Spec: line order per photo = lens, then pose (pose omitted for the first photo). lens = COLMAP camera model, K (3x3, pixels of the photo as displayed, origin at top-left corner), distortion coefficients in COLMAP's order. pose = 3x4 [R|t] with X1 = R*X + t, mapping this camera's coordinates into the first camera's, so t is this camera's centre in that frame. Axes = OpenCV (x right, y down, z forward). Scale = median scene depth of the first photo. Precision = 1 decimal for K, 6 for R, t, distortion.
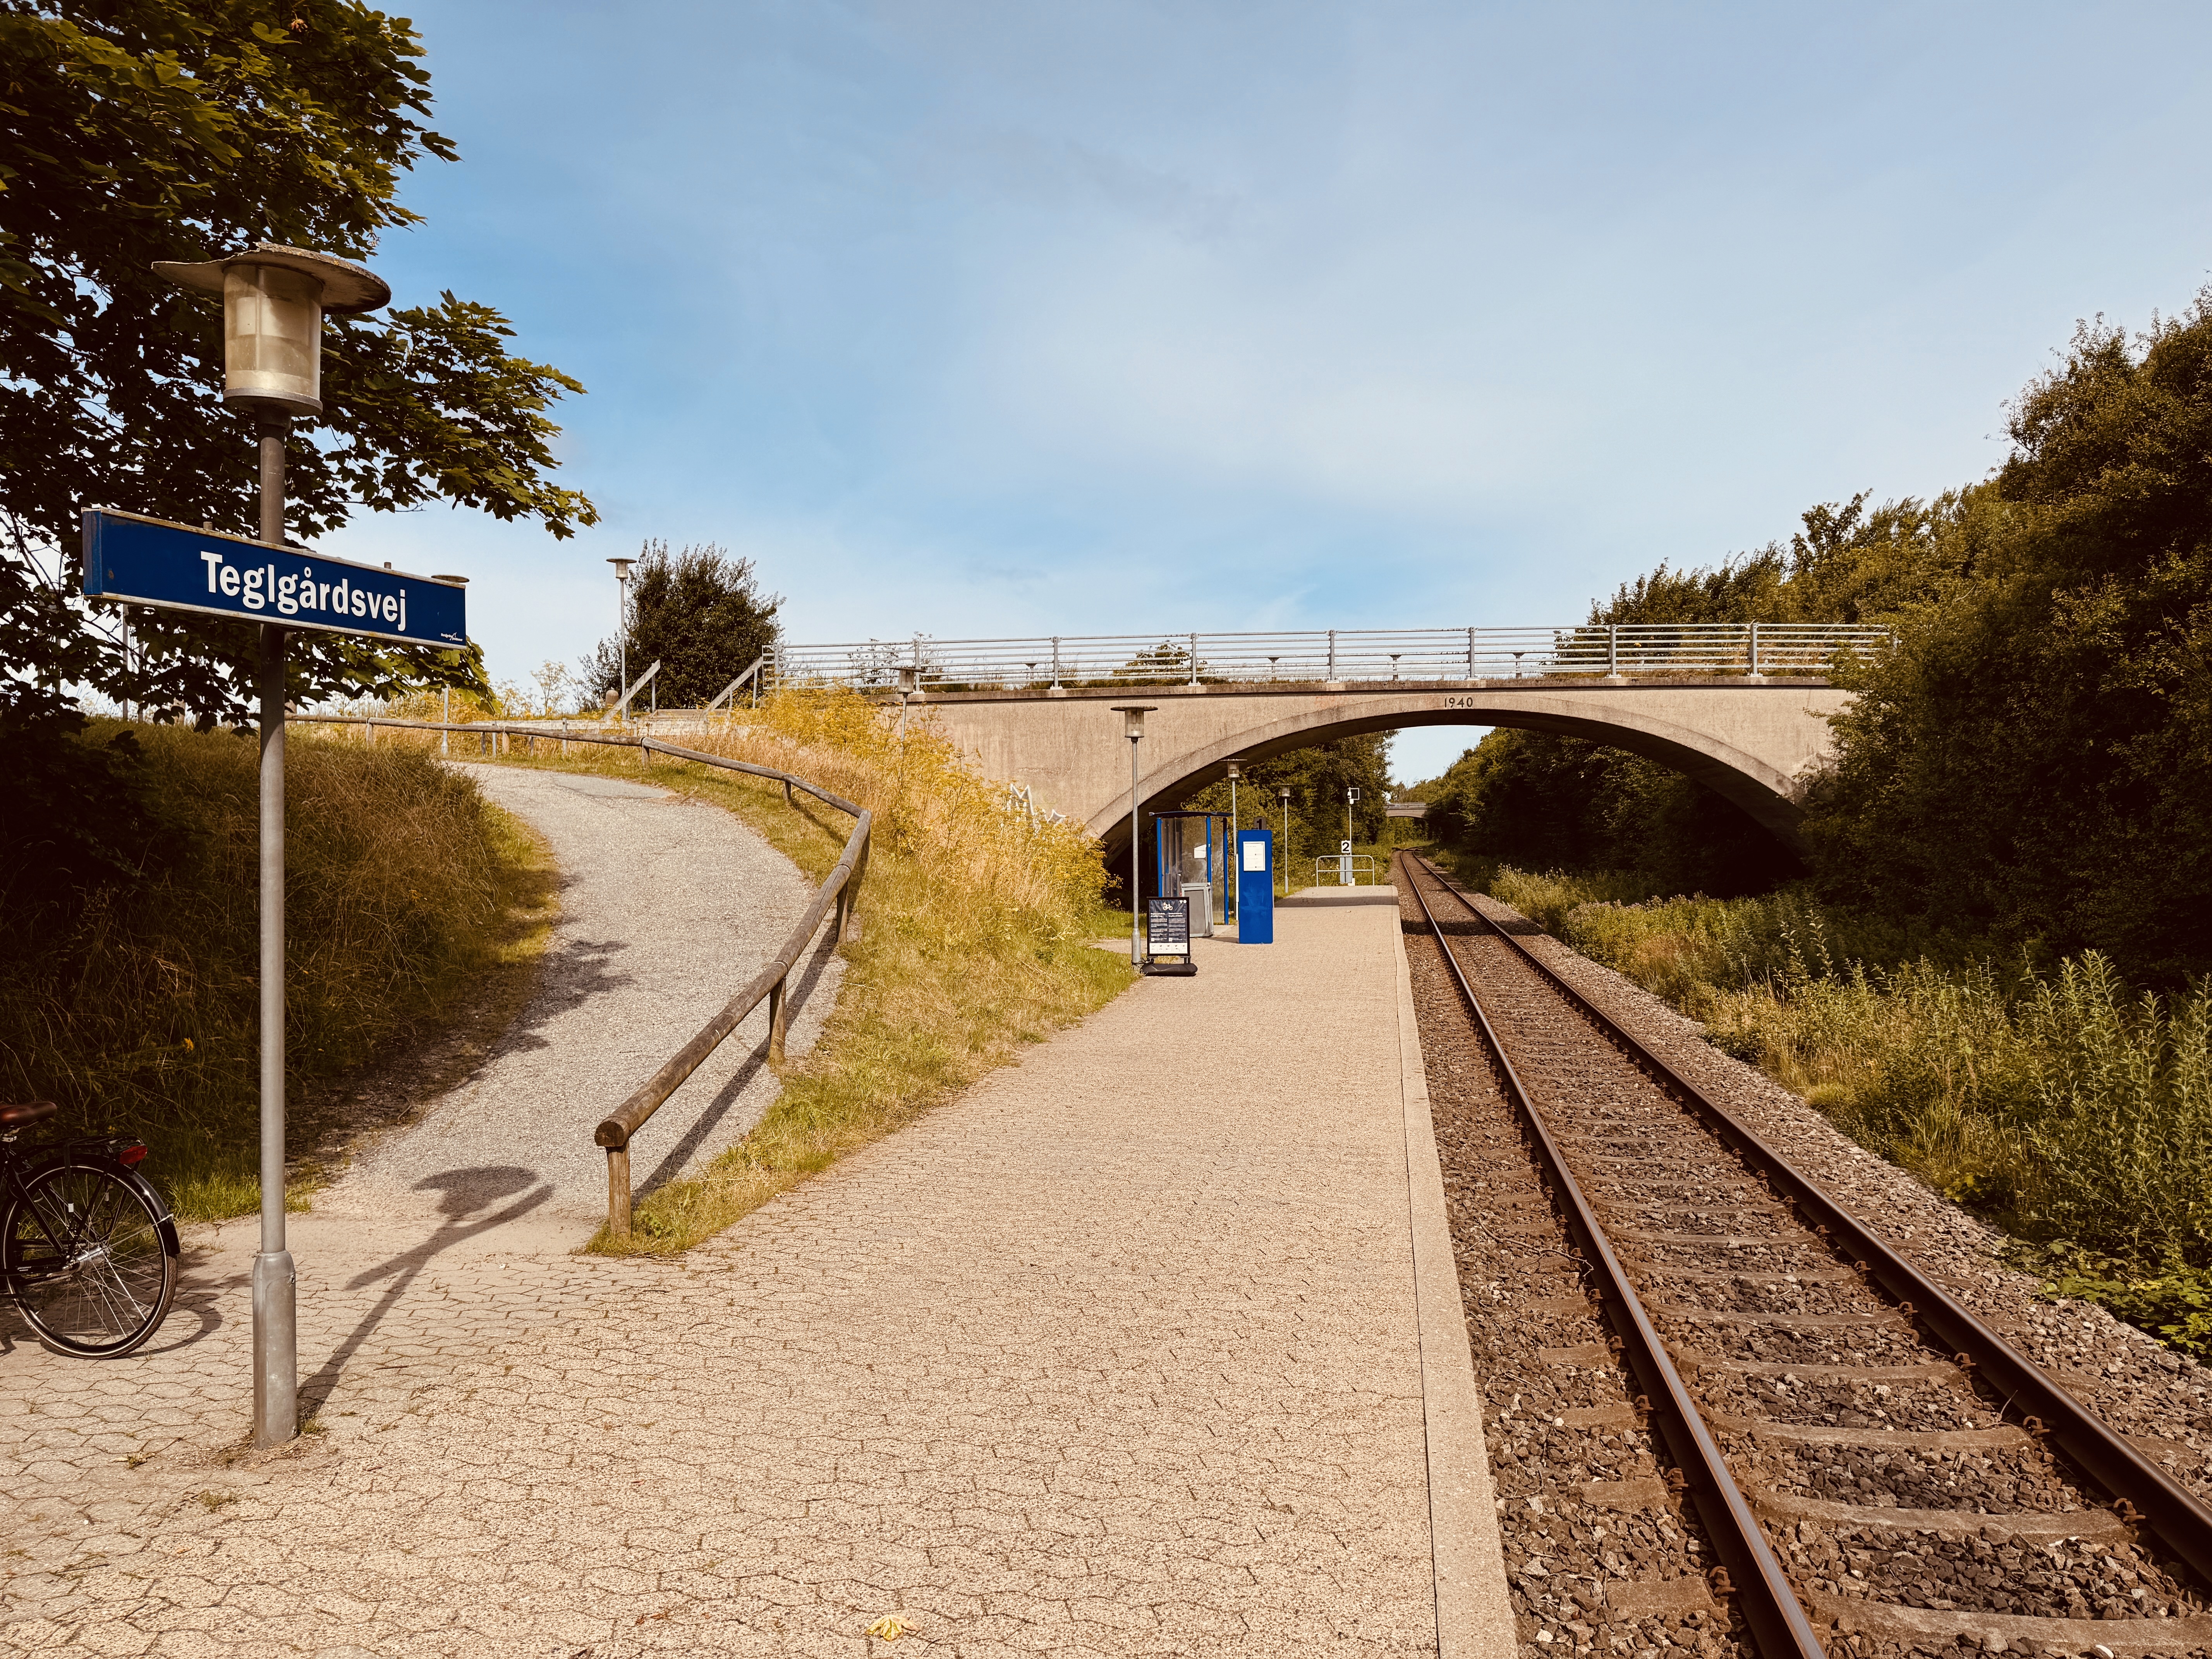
lens RADIAL K [[1531.2, 0, 1118.7], [0, 1531.2, 833.7], [0, 0, 1]] dist [0.175132, -0.328362]
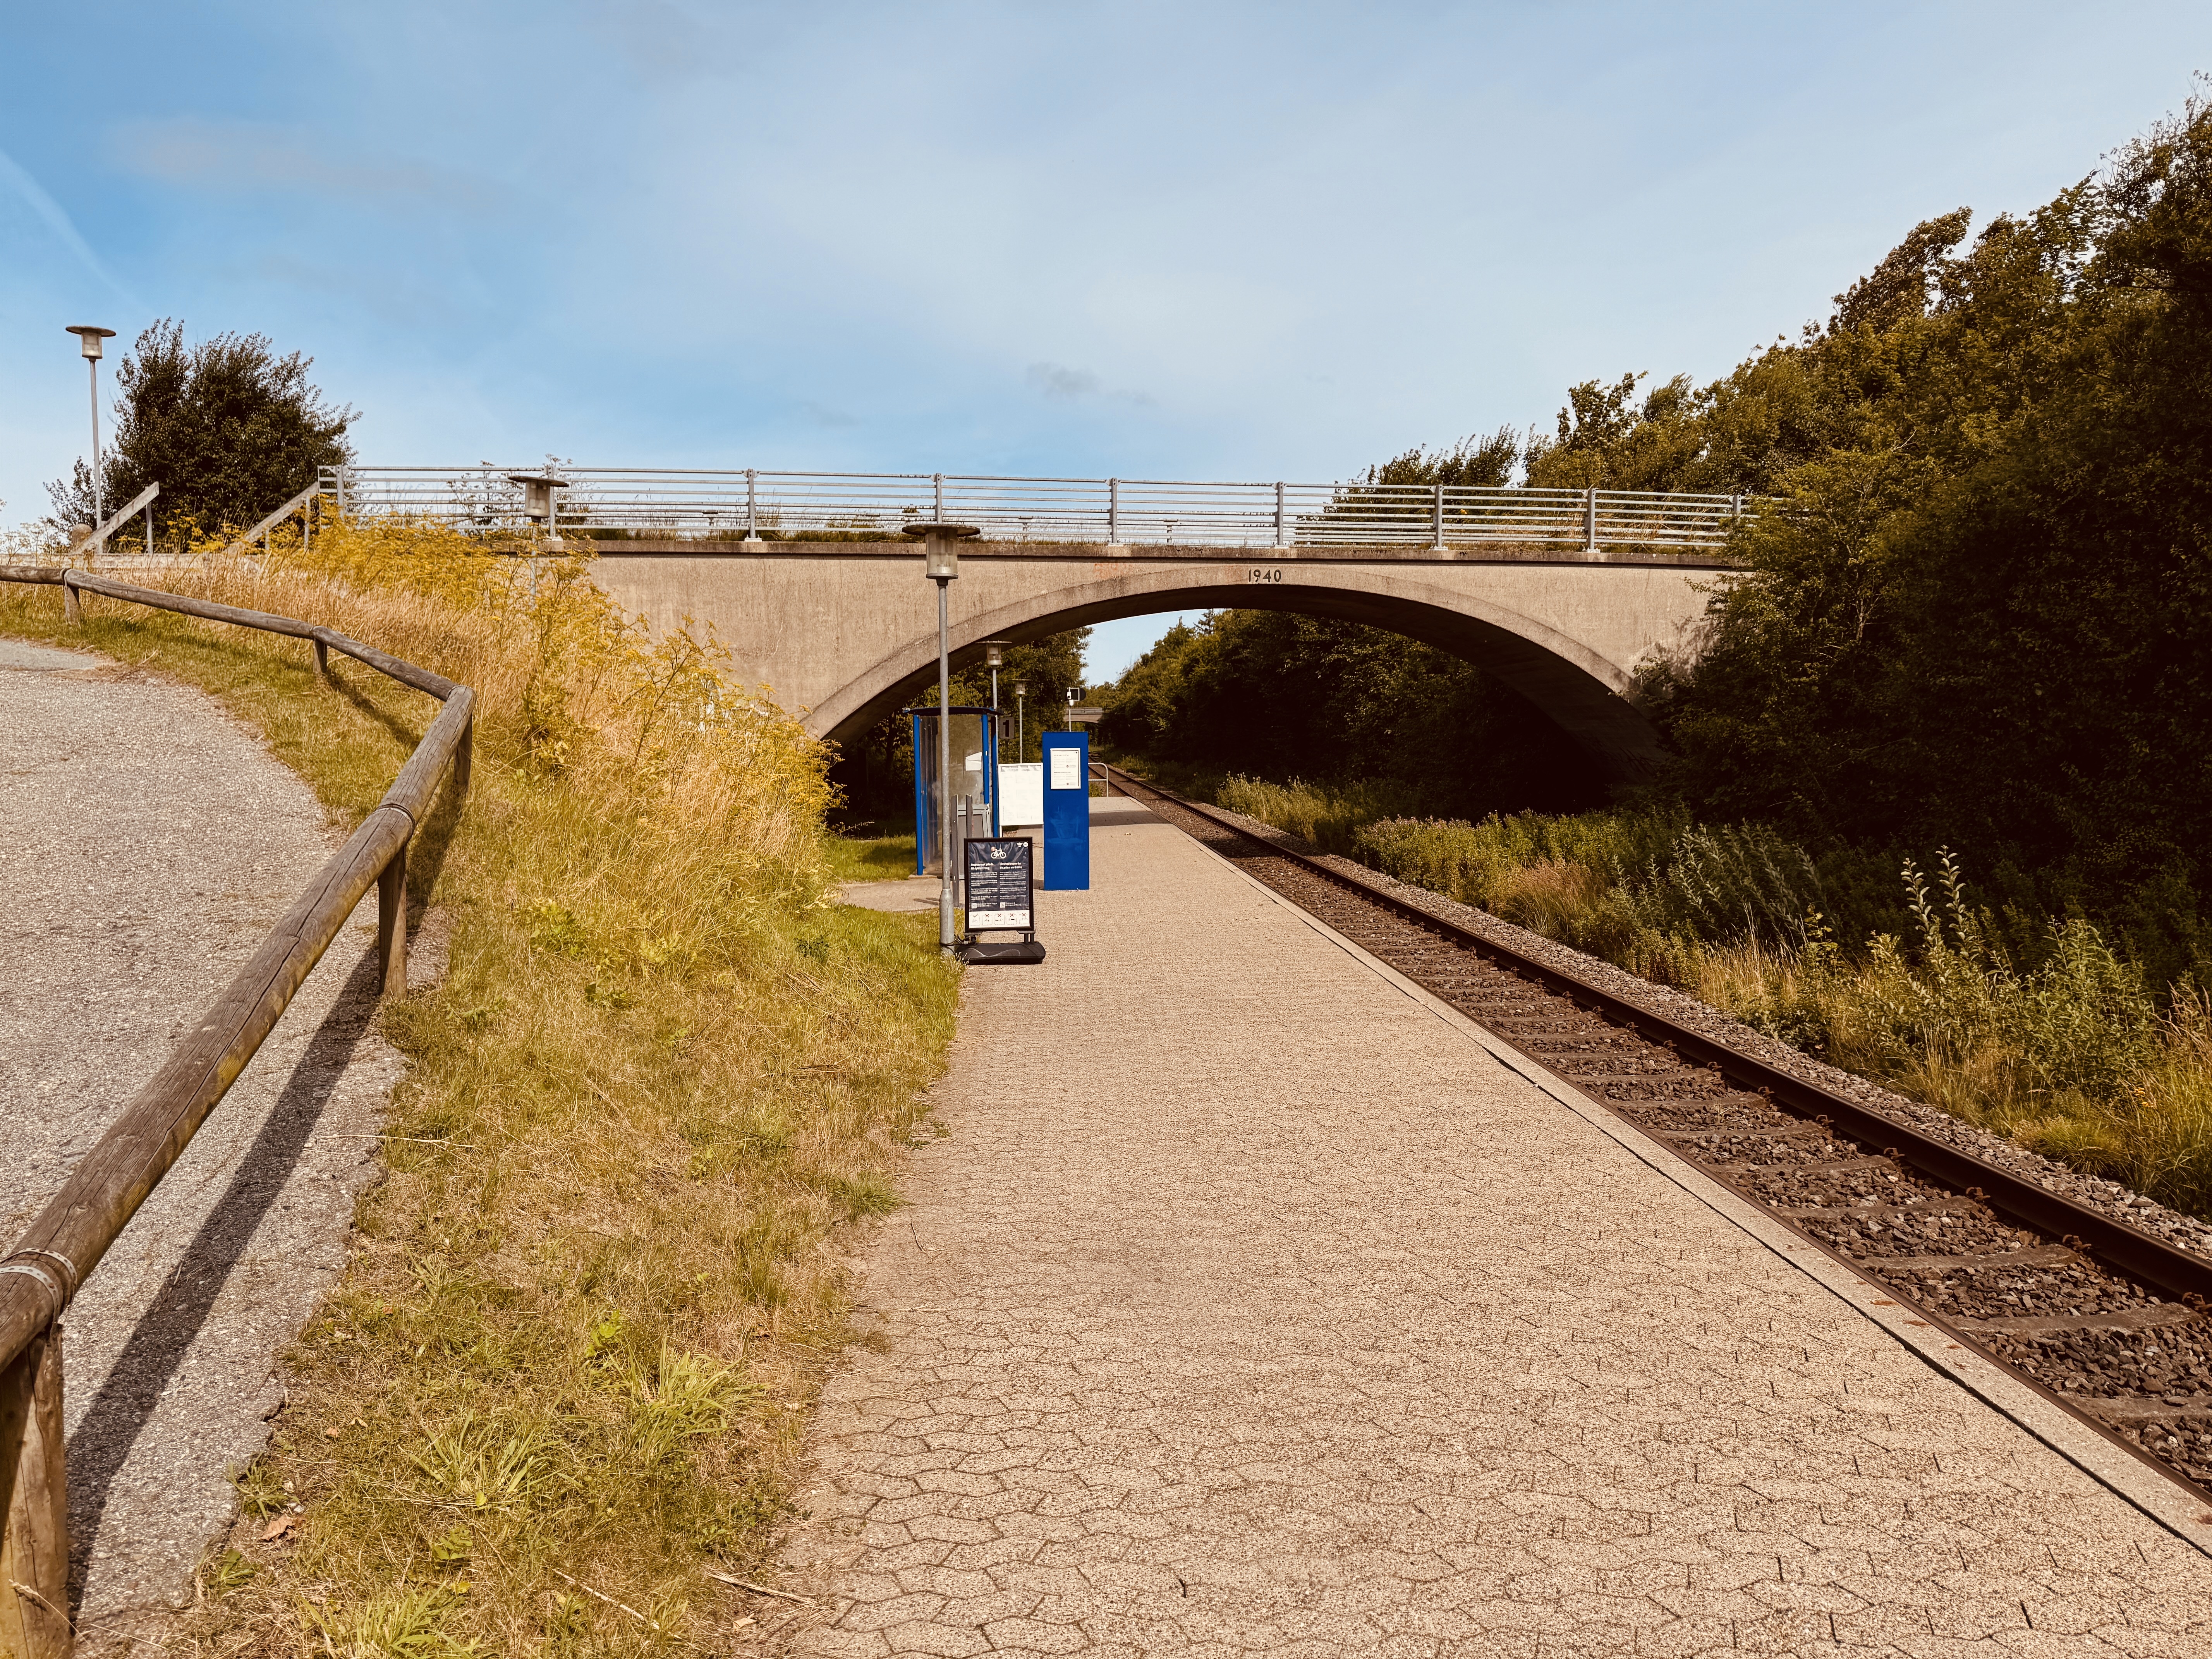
lens RADIAL K [[1531.2, 0, 1118.7], [0, 1531.2, 833.7], [0, 0, 1]] dist [0.175132, -0.328362]
pose [[0.976230, -0.013119, 0.216338, -0.032006], [-0.000179, 0.998117, 0.061335, 0.000772], [-0.216735, -0.059915, 0.974390, 0.220103]]
